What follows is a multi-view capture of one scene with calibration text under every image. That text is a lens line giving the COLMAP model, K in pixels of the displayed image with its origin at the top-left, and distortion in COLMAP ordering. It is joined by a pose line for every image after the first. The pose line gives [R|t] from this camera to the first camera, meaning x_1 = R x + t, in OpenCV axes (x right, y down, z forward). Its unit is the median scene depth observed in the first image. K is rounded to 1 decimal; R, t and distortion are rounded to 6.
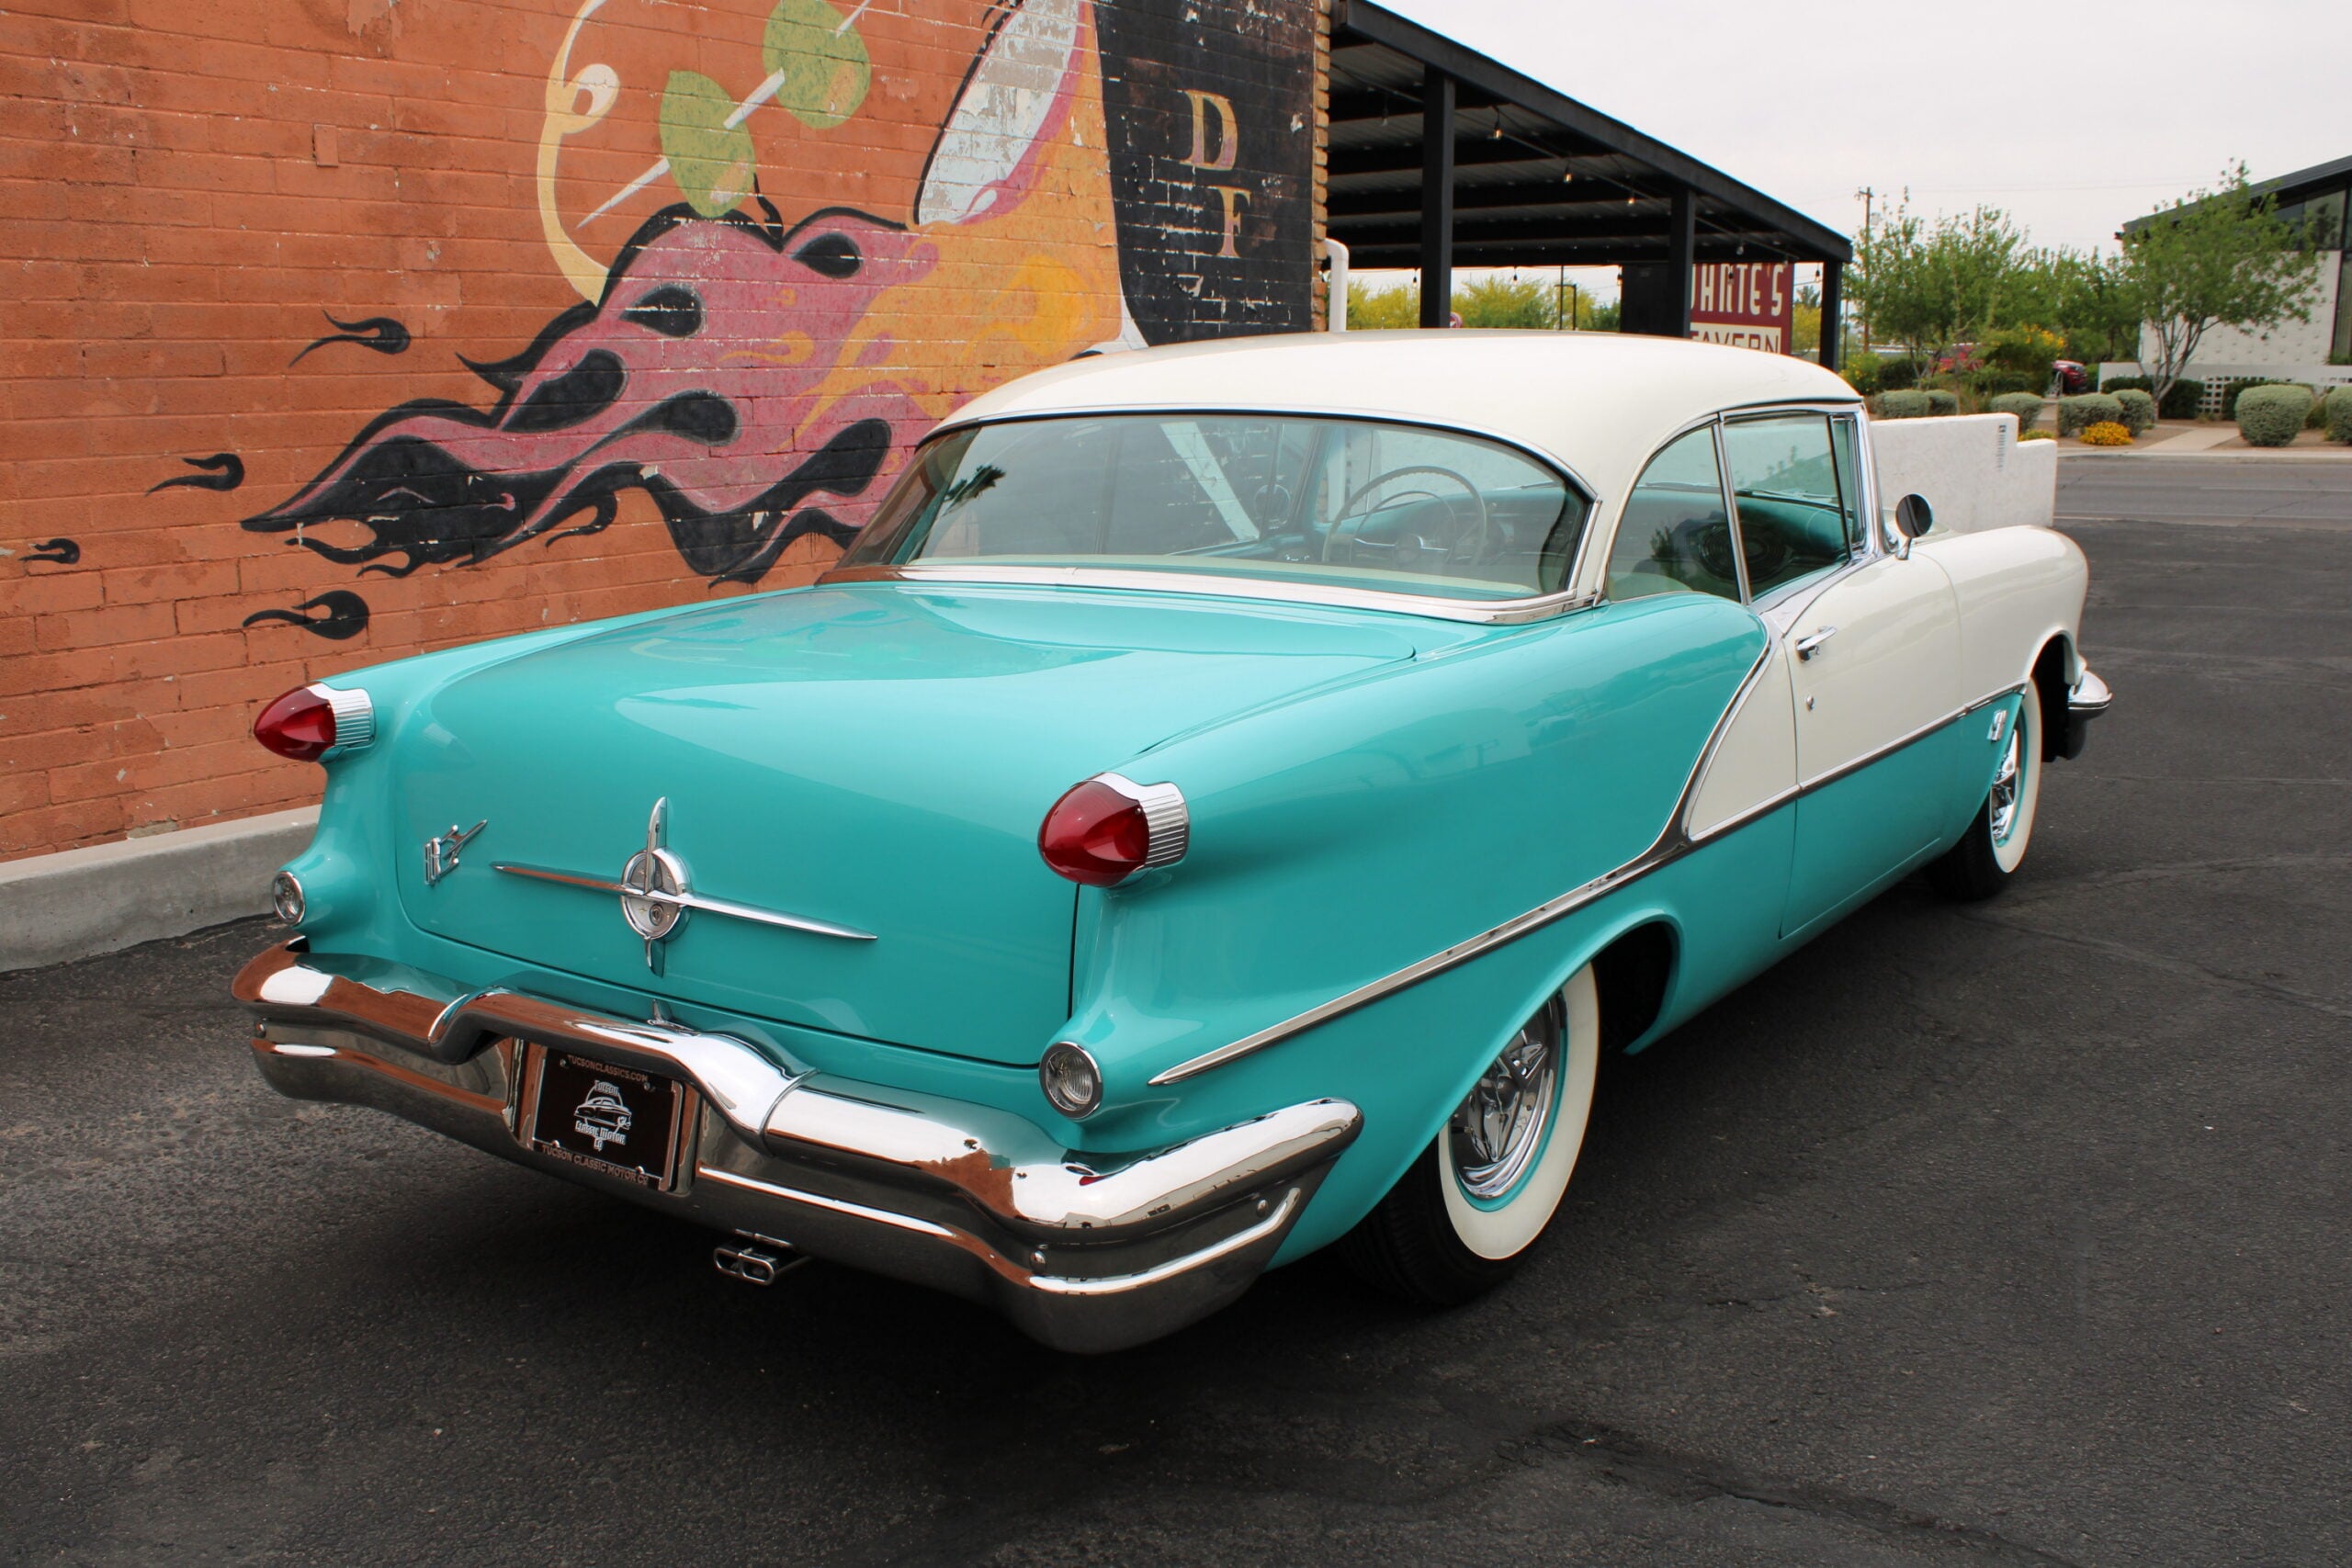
lens RADIAL K [[2126.9, 0, 1152.5], [0, 2126.9, 806.8], [0, 0, 1]] dist [-0.143229, 0.143957]
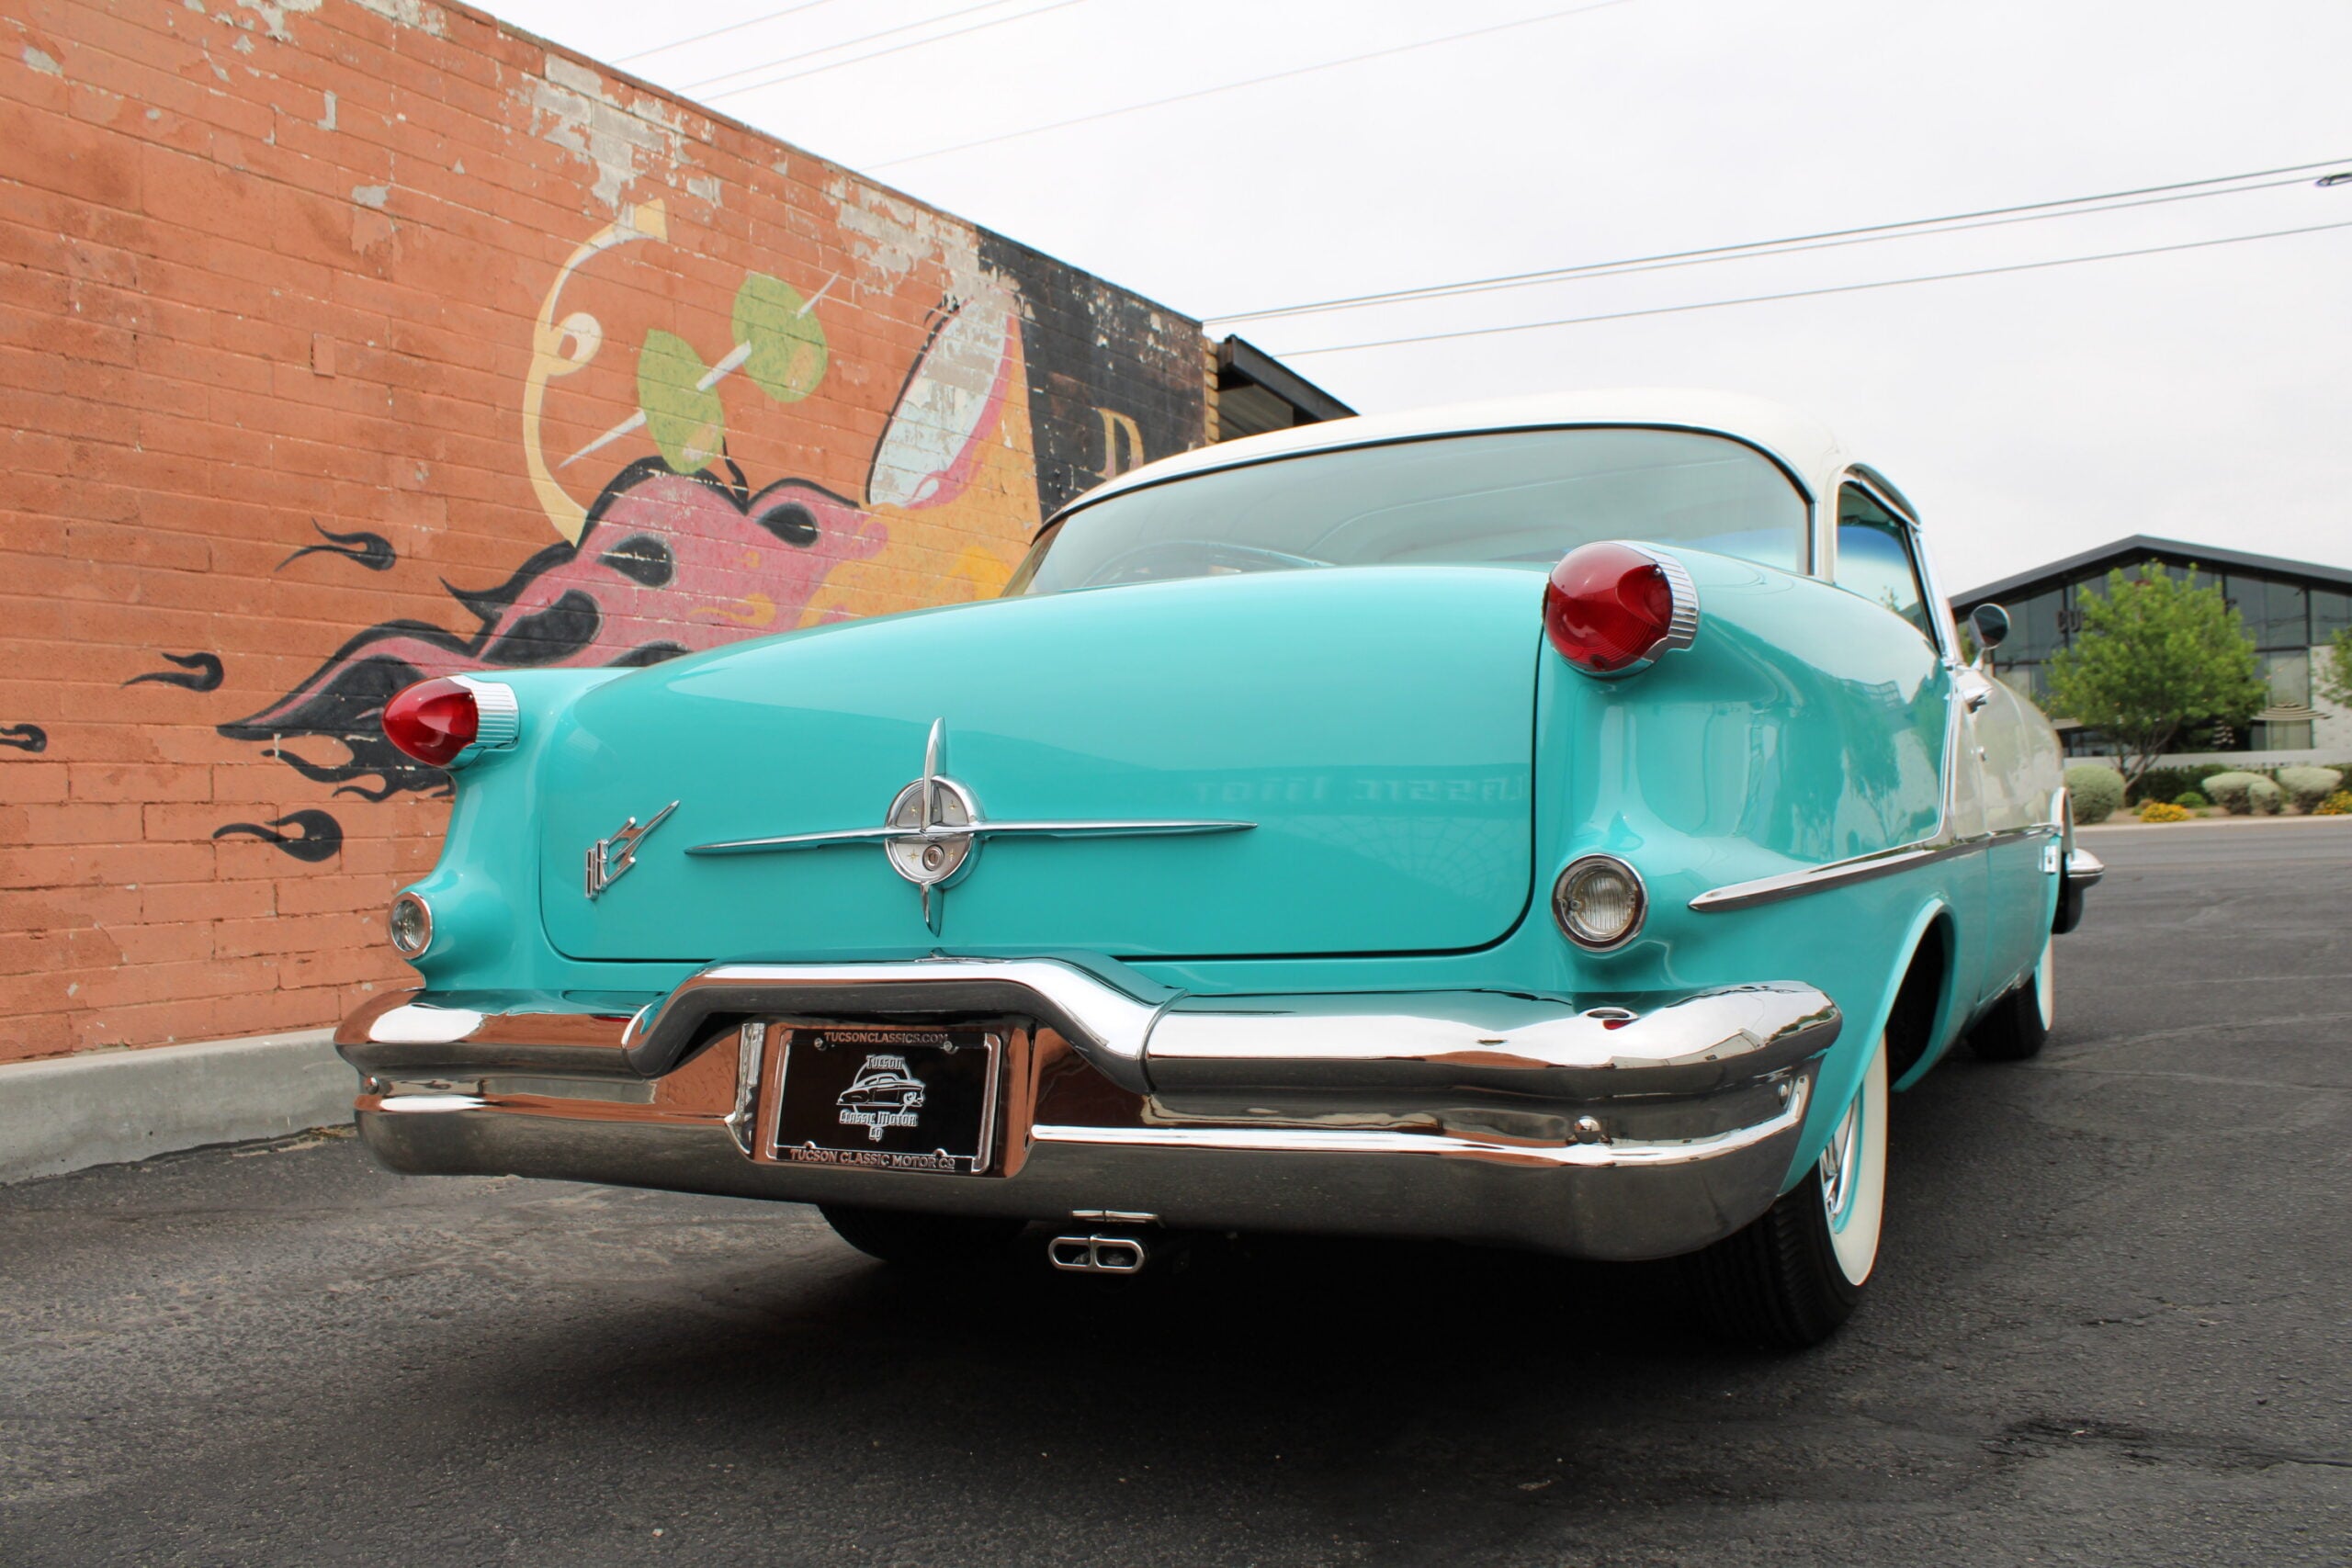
lens RADIAL K [[1985.5, 0, 1139.0], [0, 1985.5, 792.9], [0, 0, 1]] dist [-0.158507, 0.148896]
pose [[0.993674, -0.023498, 0.109817, -0.112248], [0.047175, 0.974743, -0.218291, 0.093365], [-0.101914, 0.222091, 0.969685, 0.110942]]
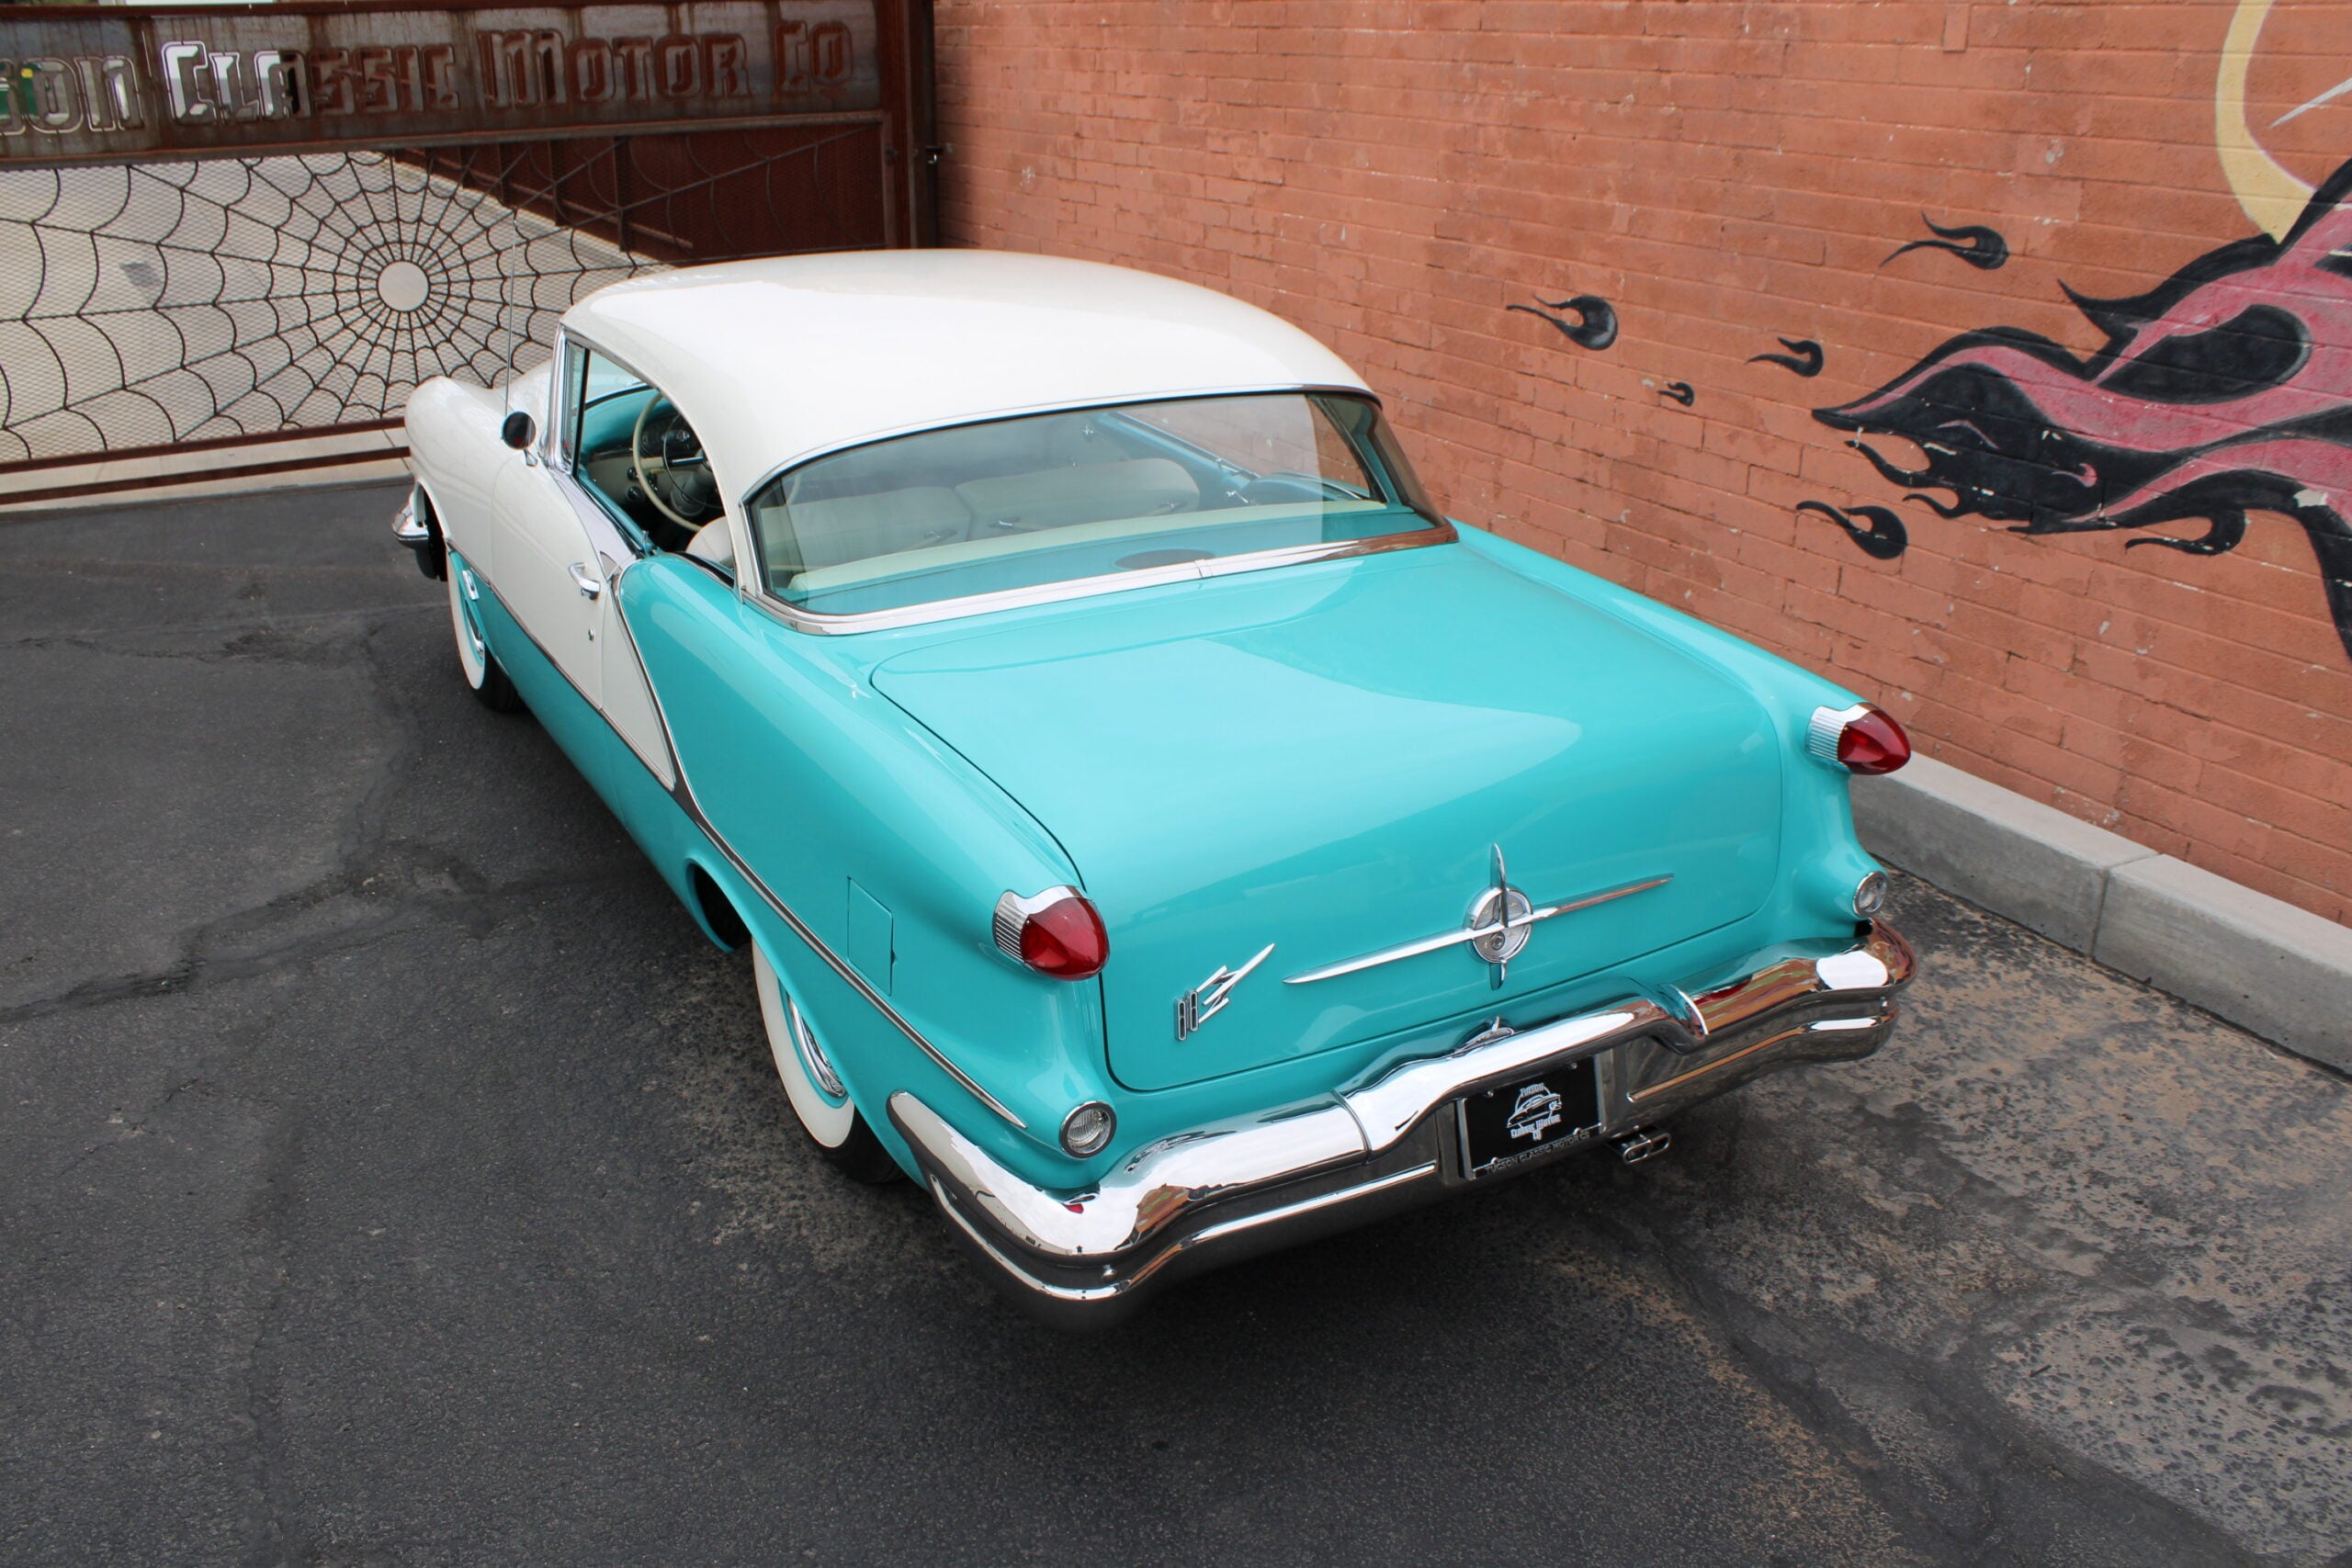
lens RADIAL K [[1985.5, 0, 1131.7], [0, 1985.5, 767.9], [0, 0, 1]] dist [-0.158507, 0.148896]
pose [[-0.434740, 0.328264, -0.838596, 0.516243], [-0.181643, 0.880097, 0.438675, -0.312627], [0.882047, 0.343035, -0.322987, 0.987373]]
